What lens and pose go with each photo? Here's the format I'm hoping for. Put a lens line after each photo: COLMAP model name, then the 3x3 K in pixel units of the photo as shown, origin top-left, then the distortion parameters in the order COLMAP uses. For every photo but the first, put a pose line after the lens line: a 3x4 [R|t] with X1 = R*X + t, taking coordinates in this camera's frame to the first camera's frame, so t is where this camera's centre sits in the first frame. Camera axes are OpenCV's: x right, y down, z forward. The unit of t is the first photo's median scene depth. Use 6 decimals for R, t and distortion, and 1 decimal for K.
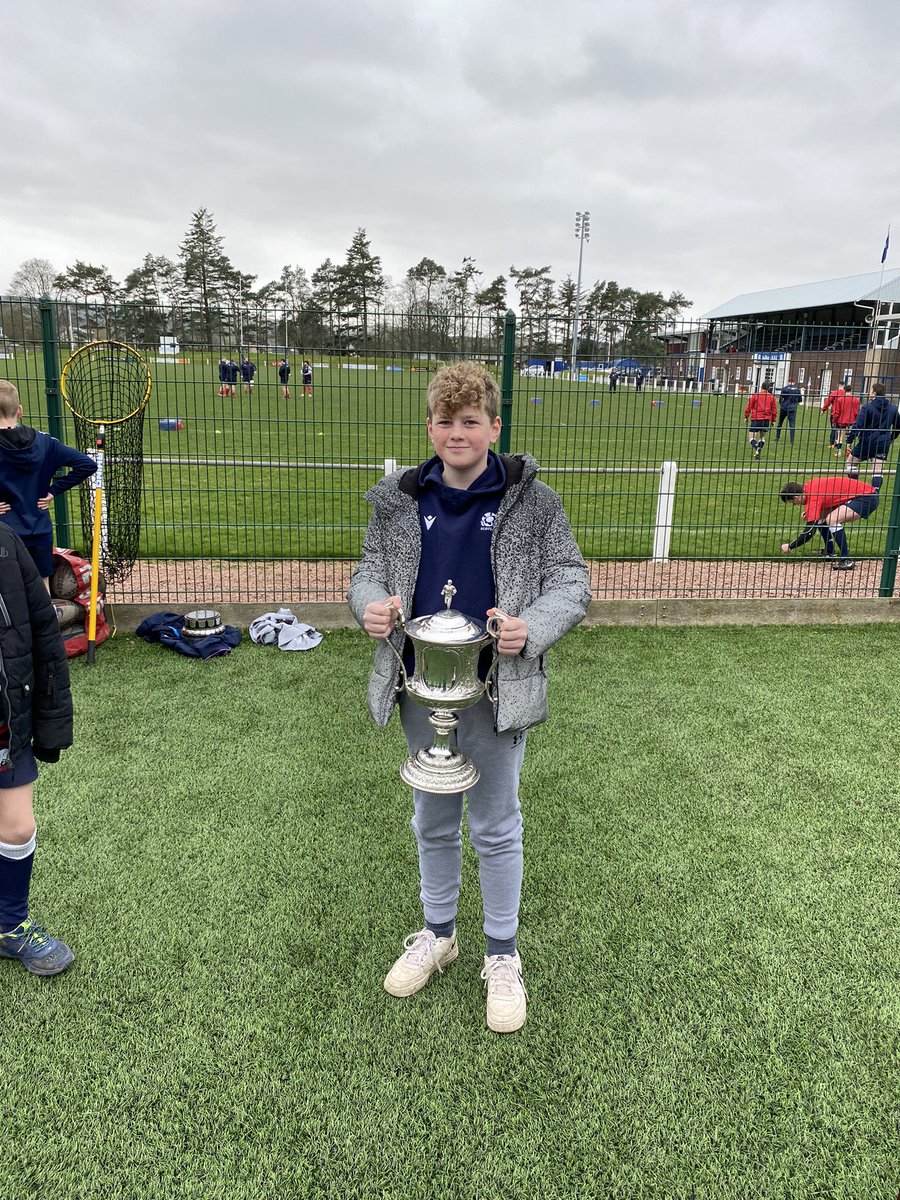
lens RADIAL K [[987.7, 0, 455.6], [0, 987.7, 601.1], [0, 0, 1]] dist [0.053975, -0.024232]
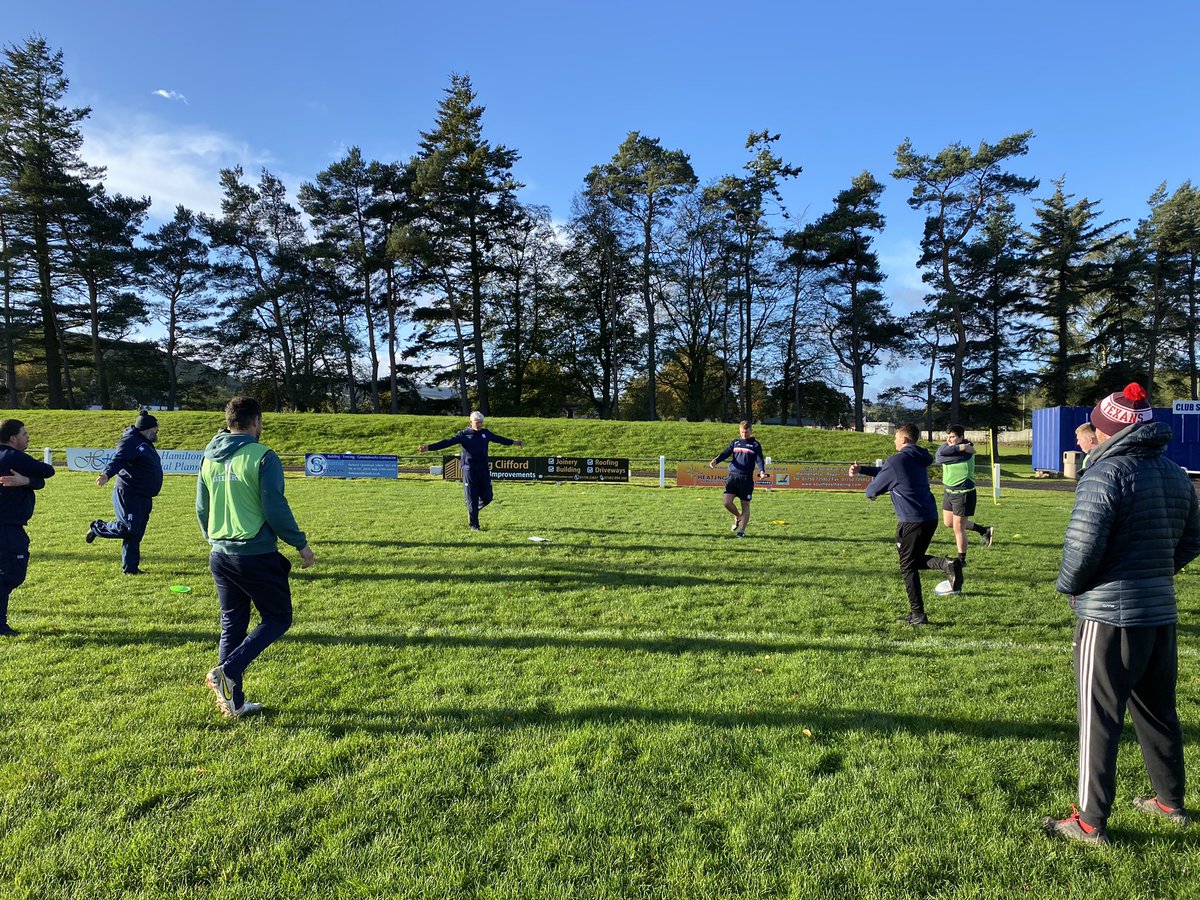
lens RADIAL K [[987.7, 0, 599.2], [0, 987.7, 448.8], [0, 0, 1]] dist [0.053975, -0.024232]
pose [[0.989916, -0.011764, -0.141165, 0.003873], [-0.017228, 0.979150, -0.202407, -0.169678], [0.140603, 0.202798, 0.969074, 0.683005]]
